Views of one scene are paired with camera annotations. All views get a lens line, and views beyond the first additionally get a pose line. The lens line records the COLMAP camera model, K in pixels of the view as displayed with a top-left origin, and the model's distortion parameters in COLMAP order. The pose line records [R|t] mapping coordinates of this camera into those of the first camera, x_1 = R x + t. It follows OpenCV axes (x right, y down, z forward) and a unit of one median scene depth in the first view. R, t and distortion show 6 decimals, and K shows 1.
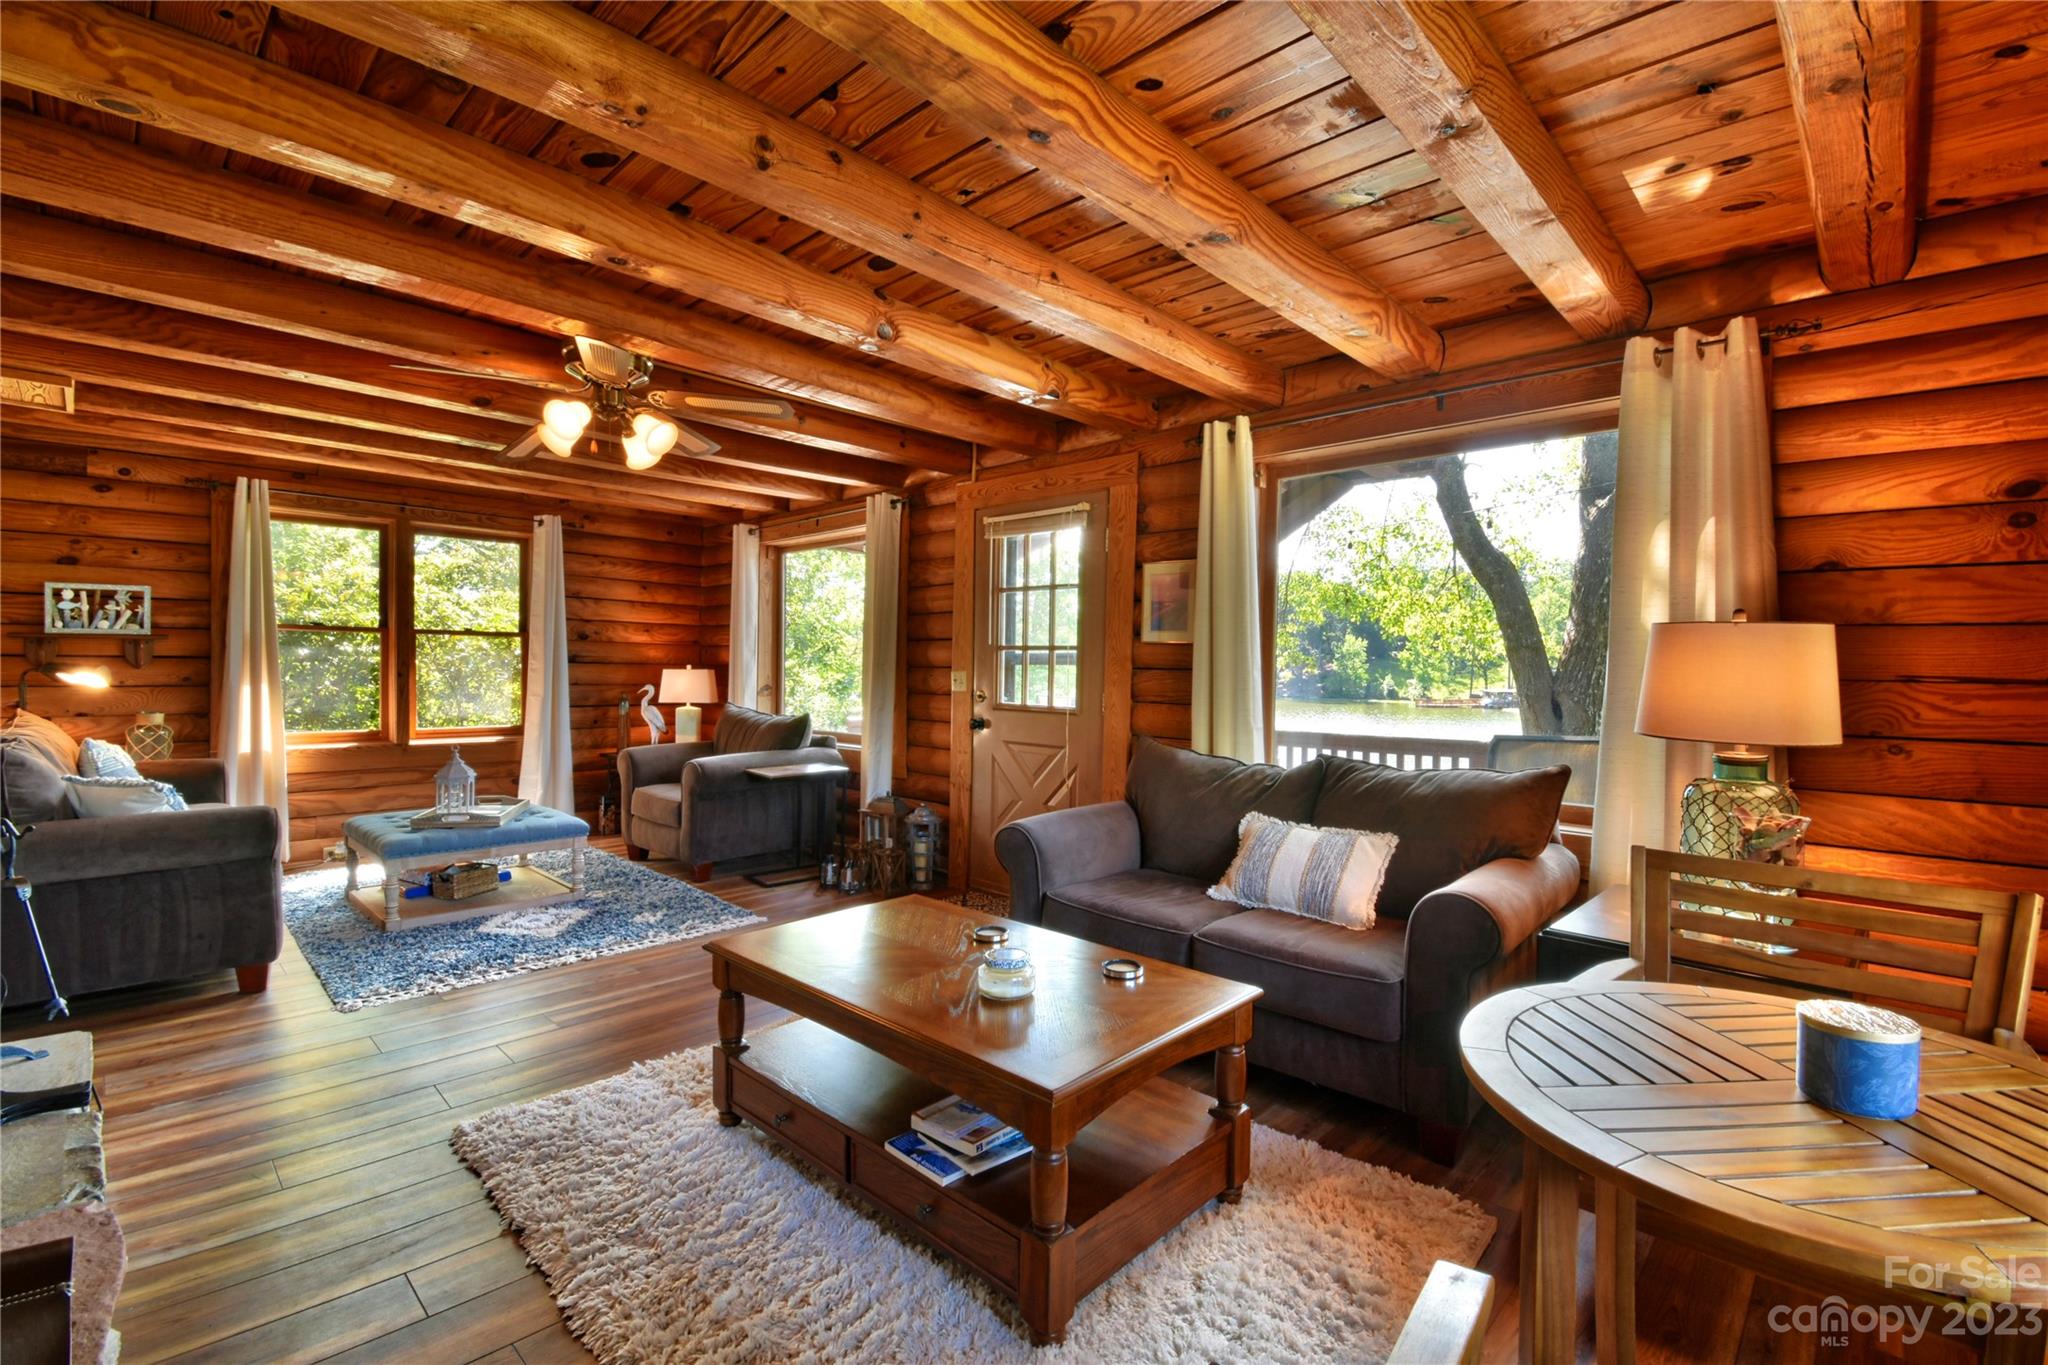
lens RADIAL K [[903.5, 0, 1031.7], [0, 903.5, 679.3], [0, 0, 1]] dist [0.021107, -0.026503]
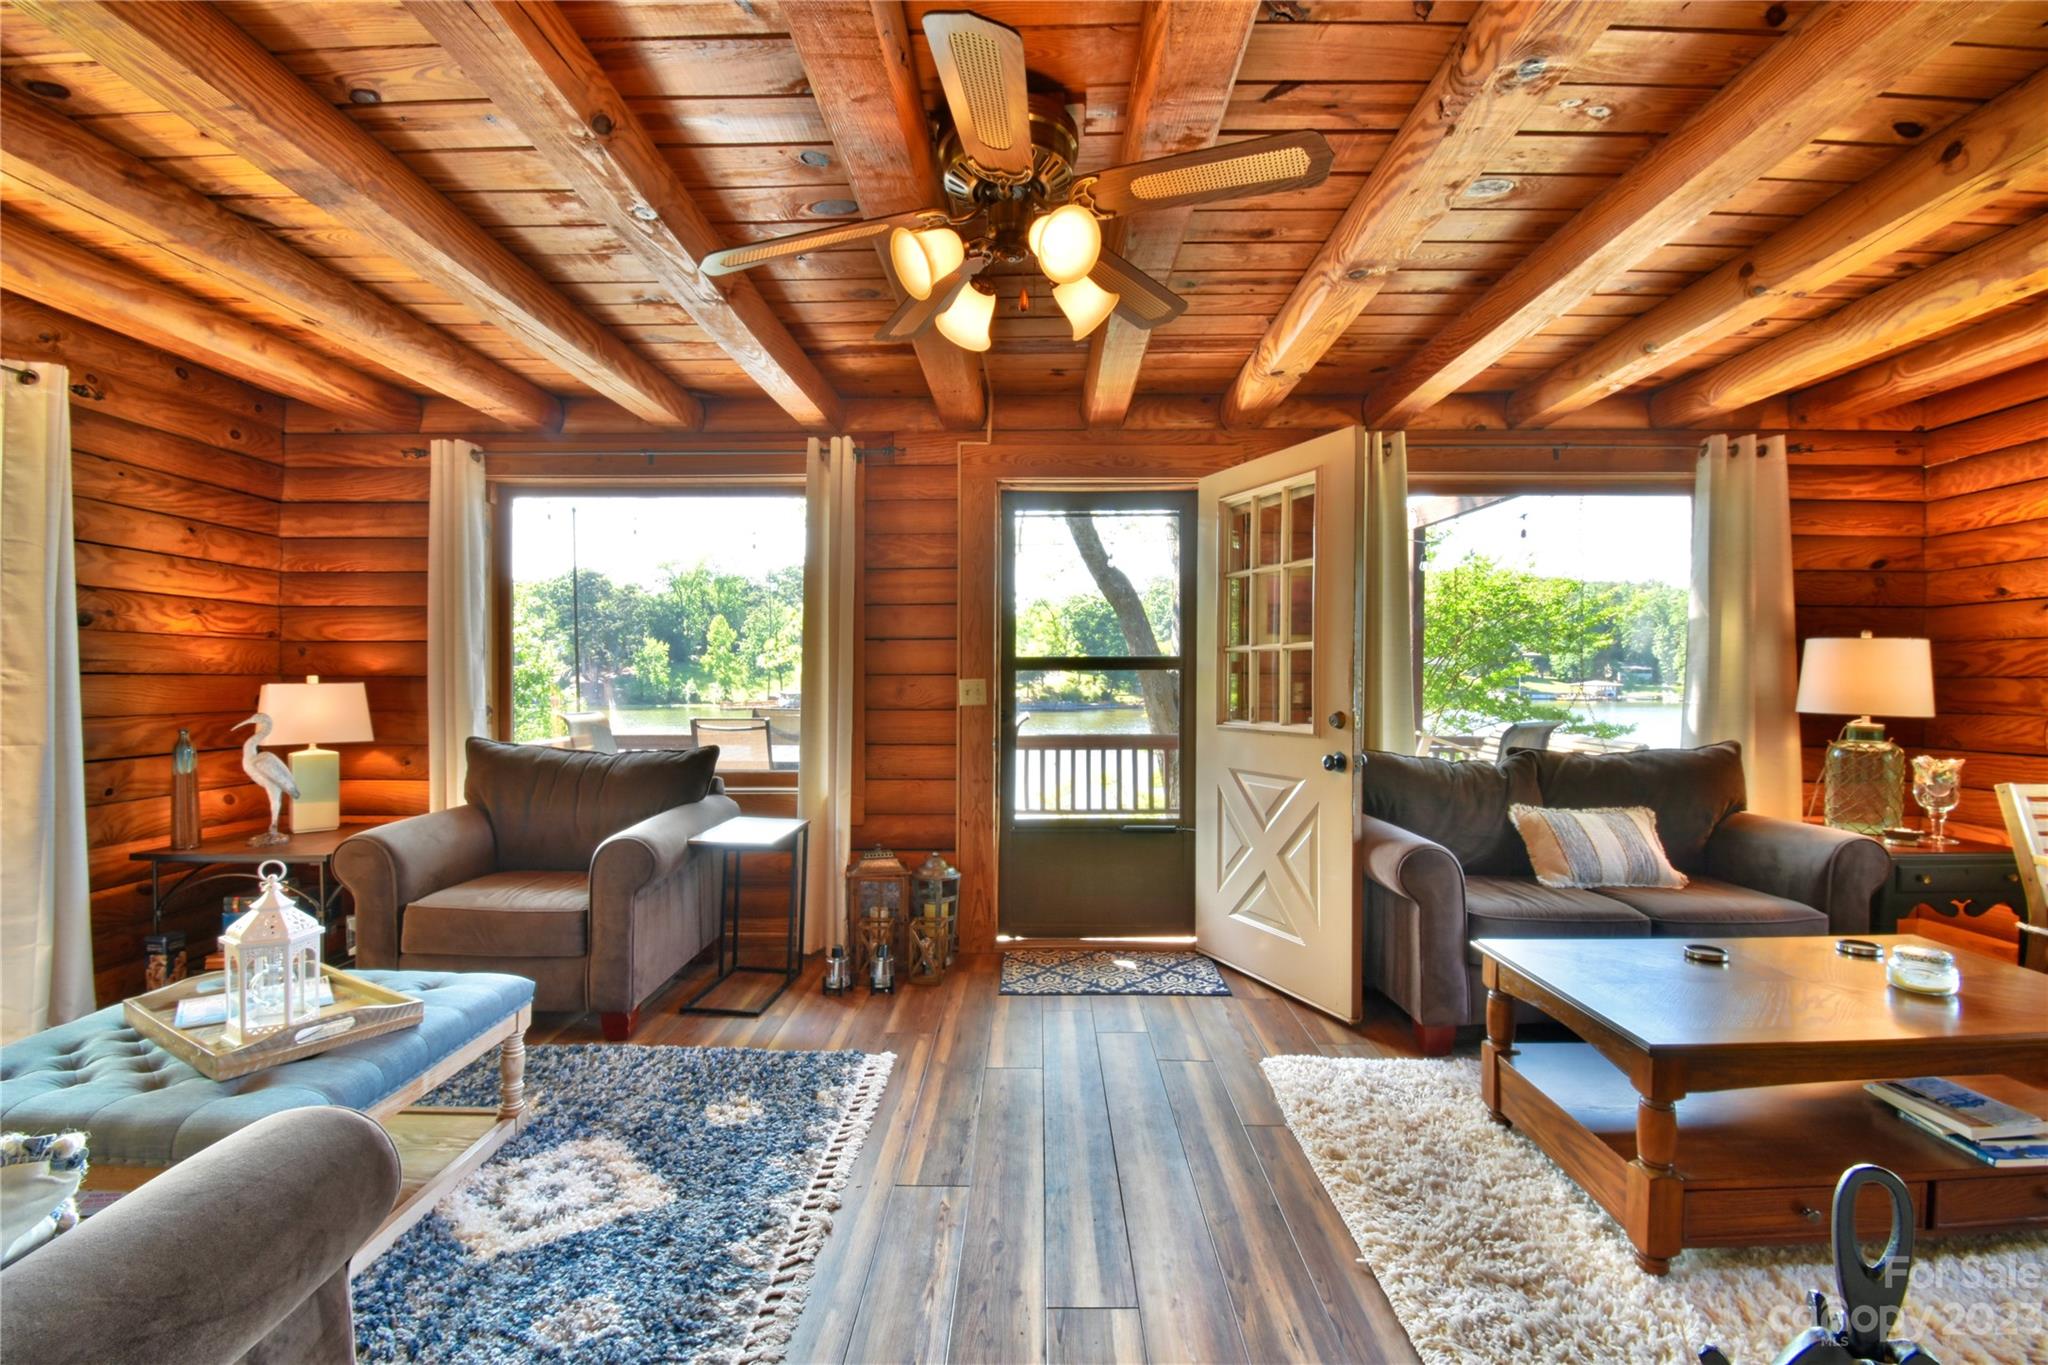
lens RADIAL K [[903.5, 0, 1031.7], [0, 903.5, 679.3], [0, 0, 1]] dist [0.021107, -0.026503]
pose [[0.729804, -0.013950, 0.683514, -0.541371], [0.016861, 0.999855, 0.002403, -0.008726], [-0.683449, 0.009771, 0.729933, 0.354442]]
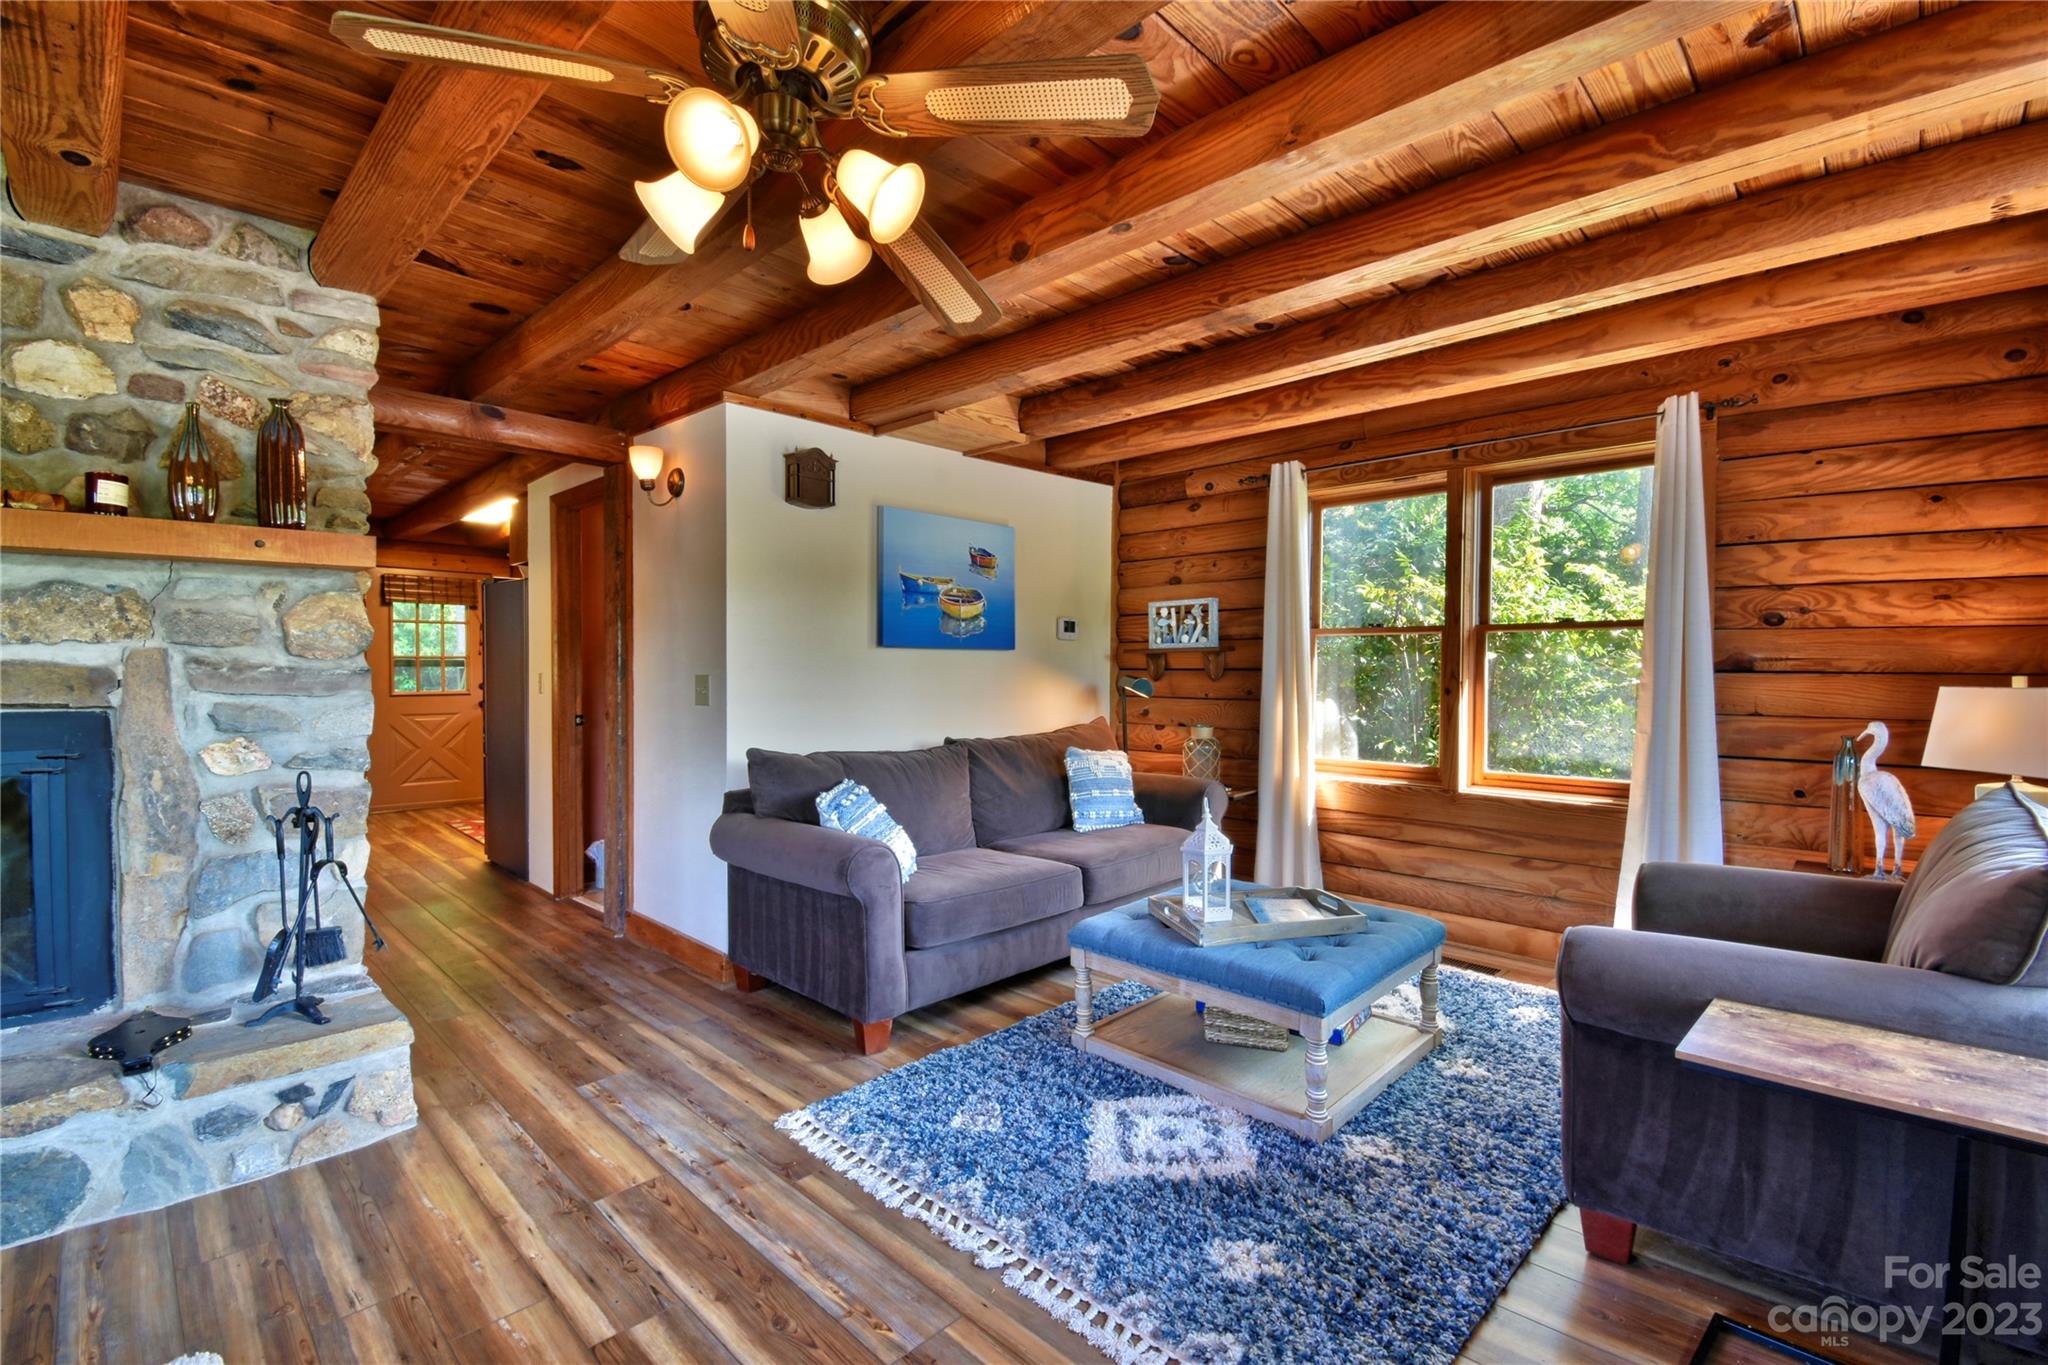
lens RADIAL K [[903.5, 0, 1031.7], [0, 903.5, 679.3], [0, 0, 1]] dist [0.021107, -0.026503]
pose [[-0.008733, 0.000100, -0.999962, 0.008840], [-0.014122, 0.999900, 0.000224, -0.010210], [0.999862, 0.014124, -0.008731, 0.716484]]
